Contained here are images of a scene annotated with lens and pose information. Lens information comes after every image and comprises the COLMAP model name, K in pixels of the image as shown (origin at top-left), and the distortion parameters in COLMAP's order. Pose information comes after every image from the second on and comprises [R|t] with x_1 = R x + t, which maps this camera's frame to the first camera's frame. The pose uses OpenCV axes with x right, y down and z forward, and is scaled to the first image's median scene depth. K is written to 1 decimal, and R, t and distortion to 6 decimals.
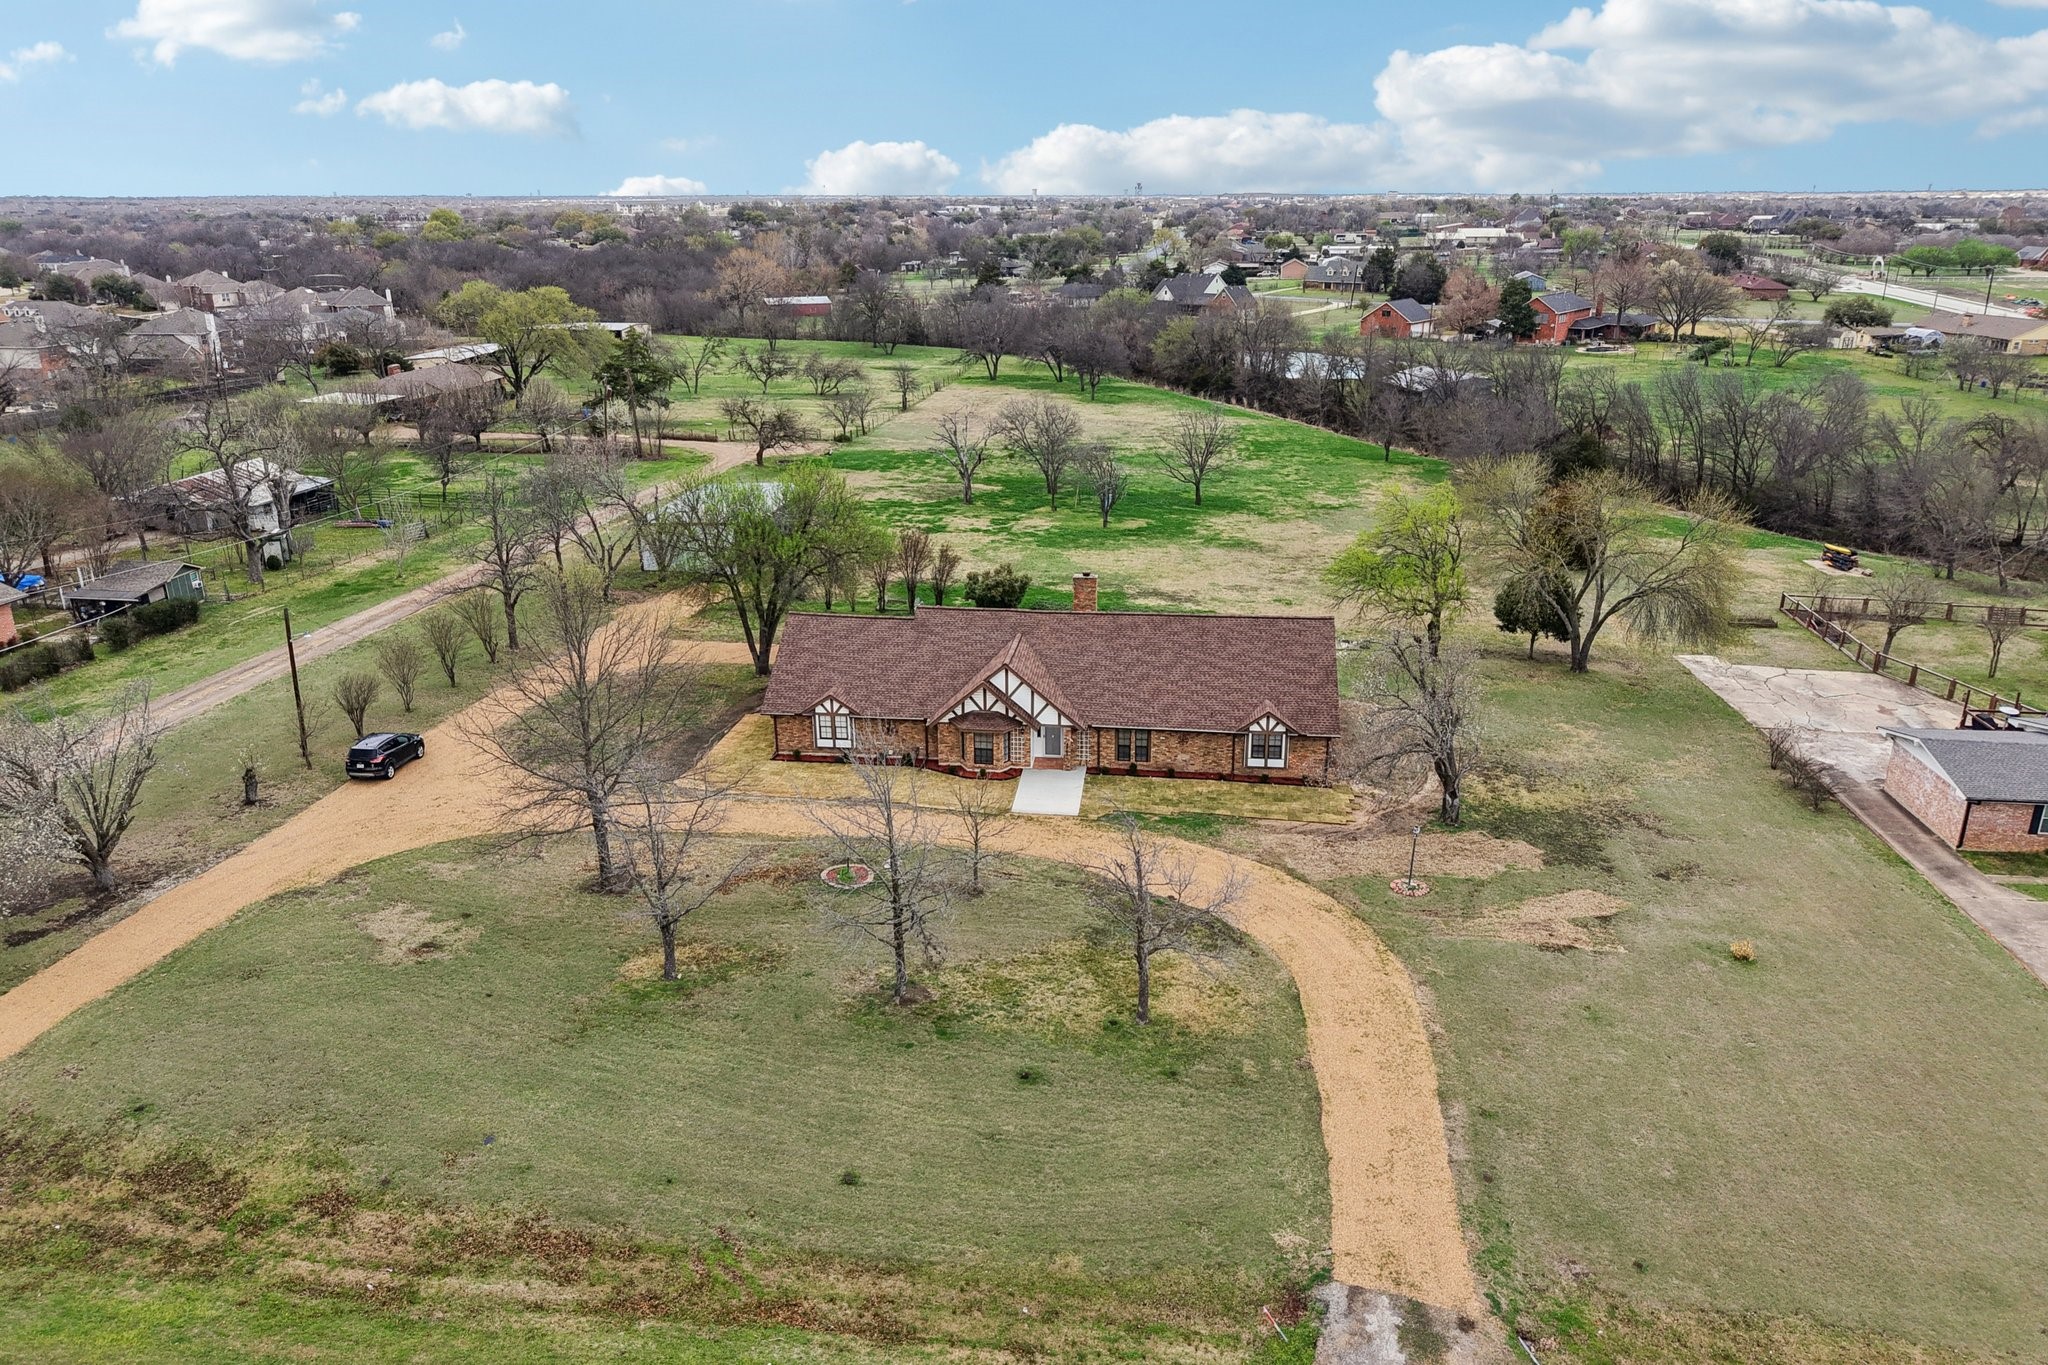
lens RADIAL K [[1404.7, 0, 1024.0], [0, 1404.7, 682.5], [0, 0, 1]] dist [0.004533, 0.005106]
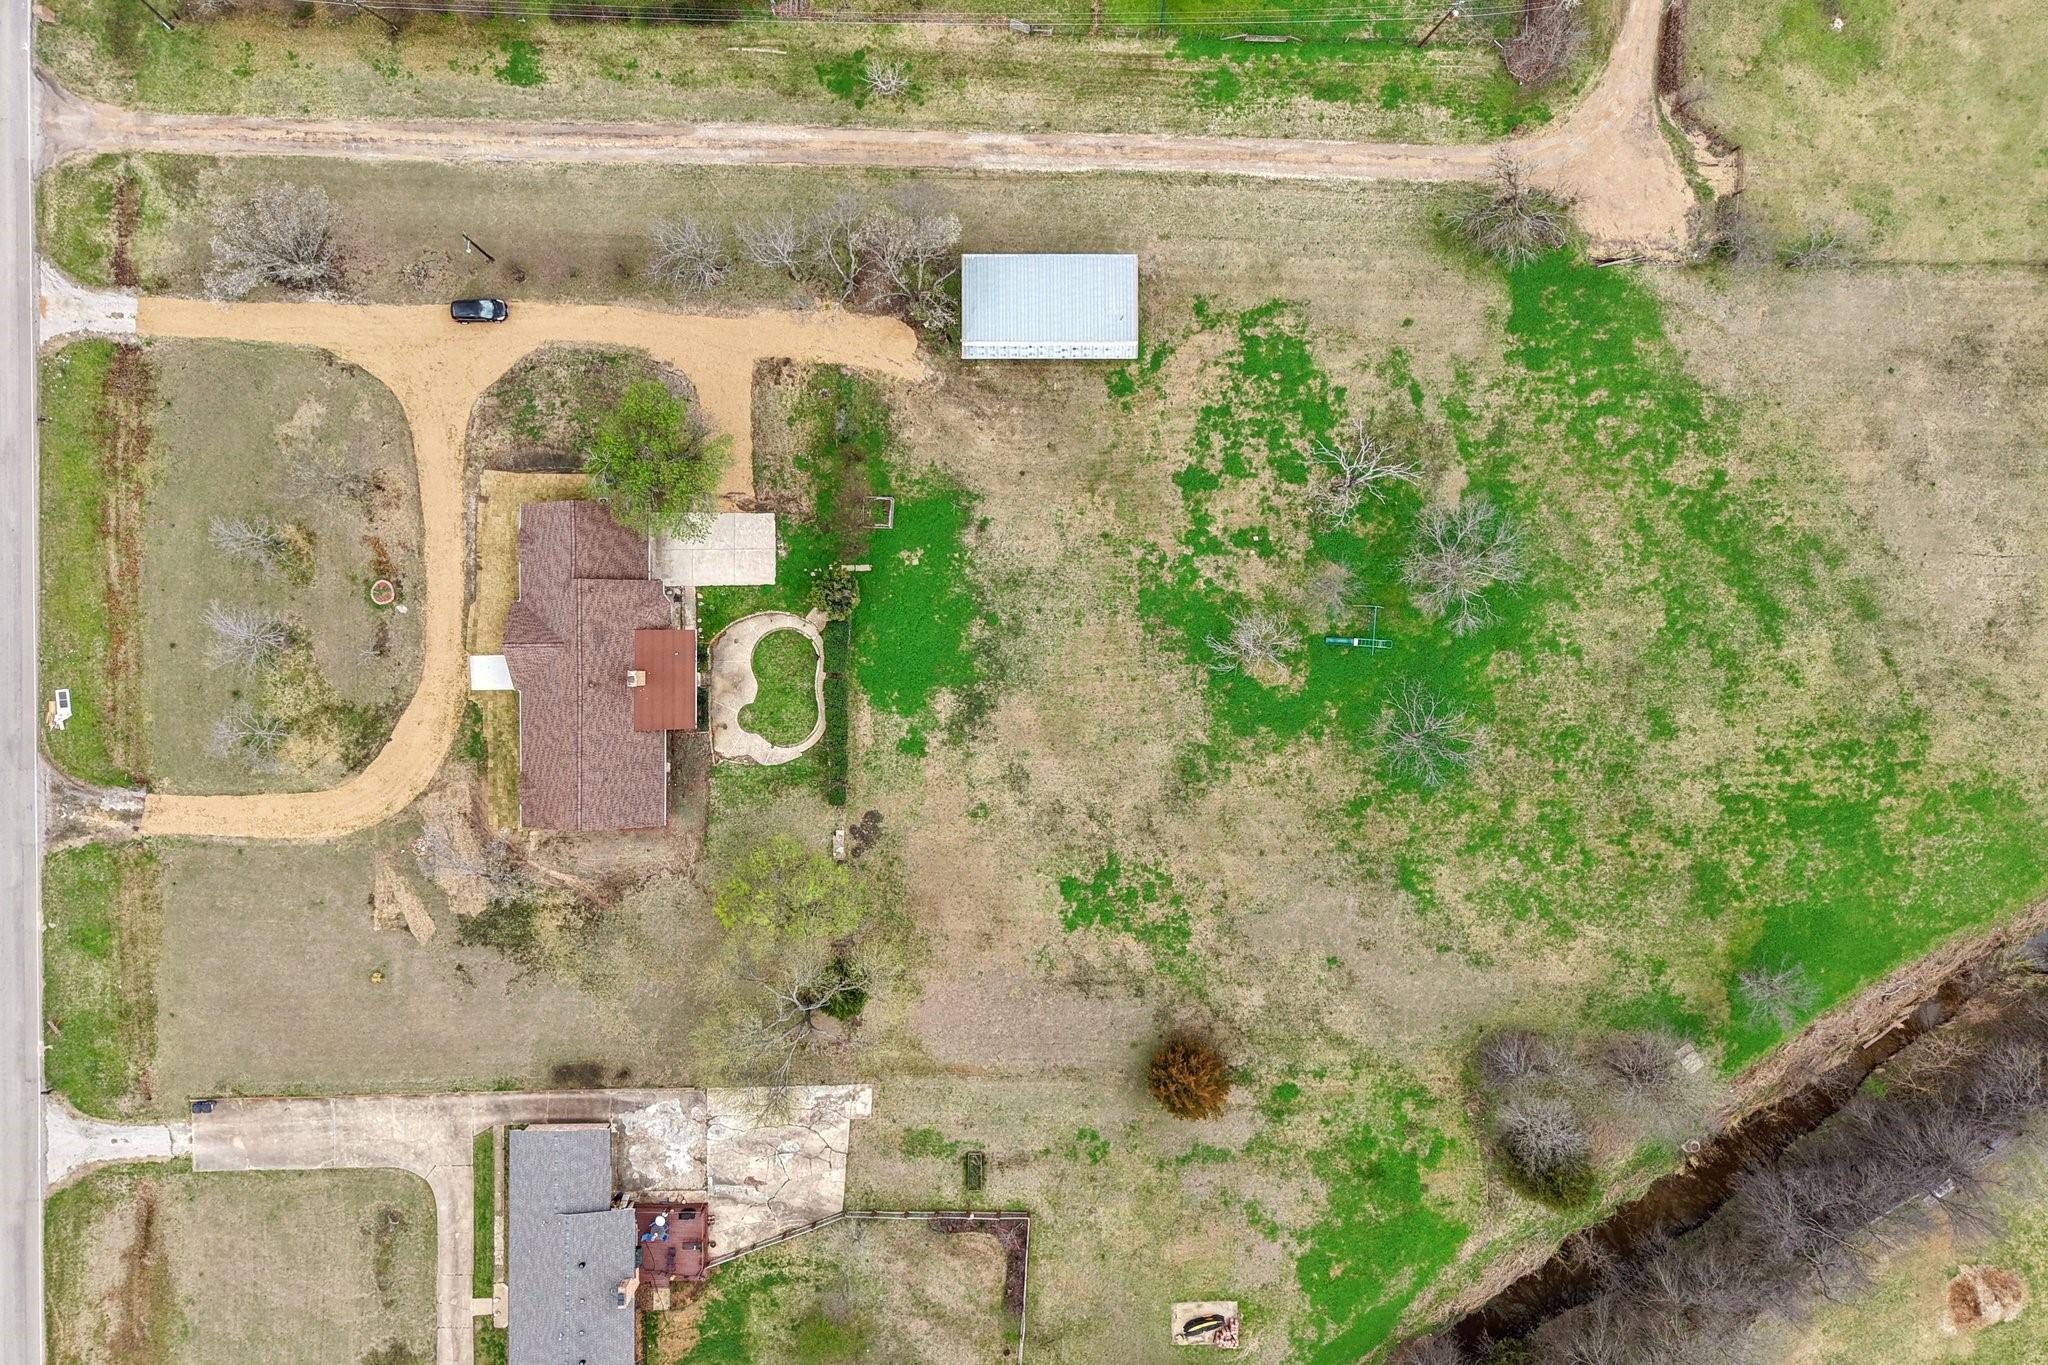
lens RADIAL K [[1356.7, 0, 1024.0], [0, 1356.7, 682.5], [0, 0, 1]] dist [-0.000358, -0.002459]
pose [[0.130160, 0.991488, -0.003027, 0.127166], [-0.343833, 0.048001, 0.937803, -1.857865], [0.929966, -0.121024, 0.347154, 1.003144]]
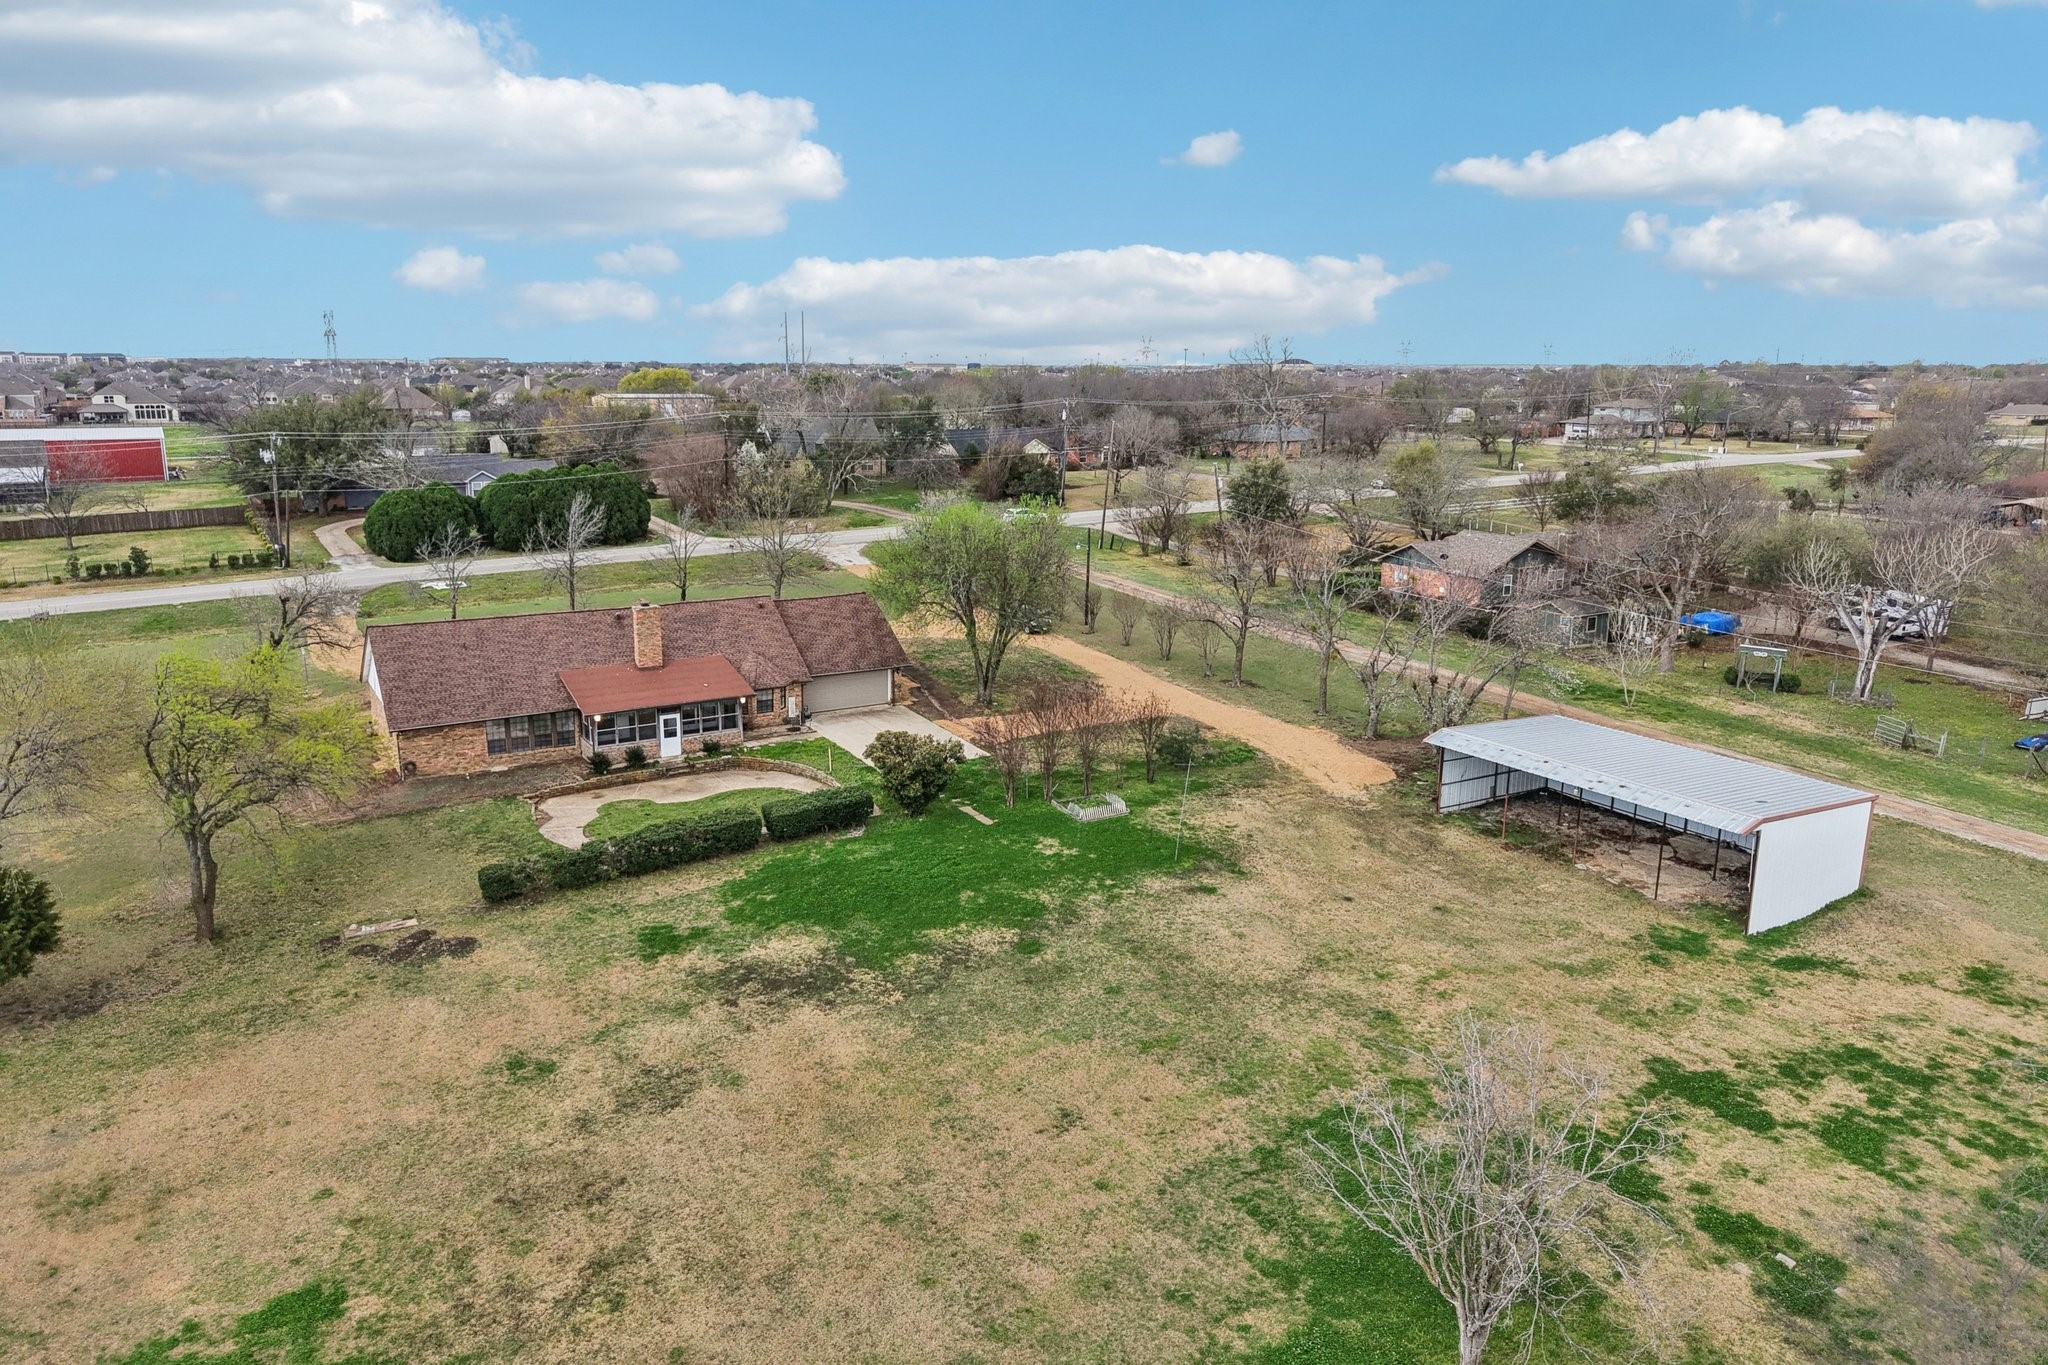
lens RADIAL K [[1356.7, 0, 1024.0], [0, 1356.7, 682.5], [0, 0, 1]] dist [-0.000358, -0.002459]
pose [[-0.785253, 0.139664, -0.603218, 0.464833], [-0.206348, 0.859507, 0.467621, -0.590900], [0.583780, 0.491673, -0.646110, 2.025715]]
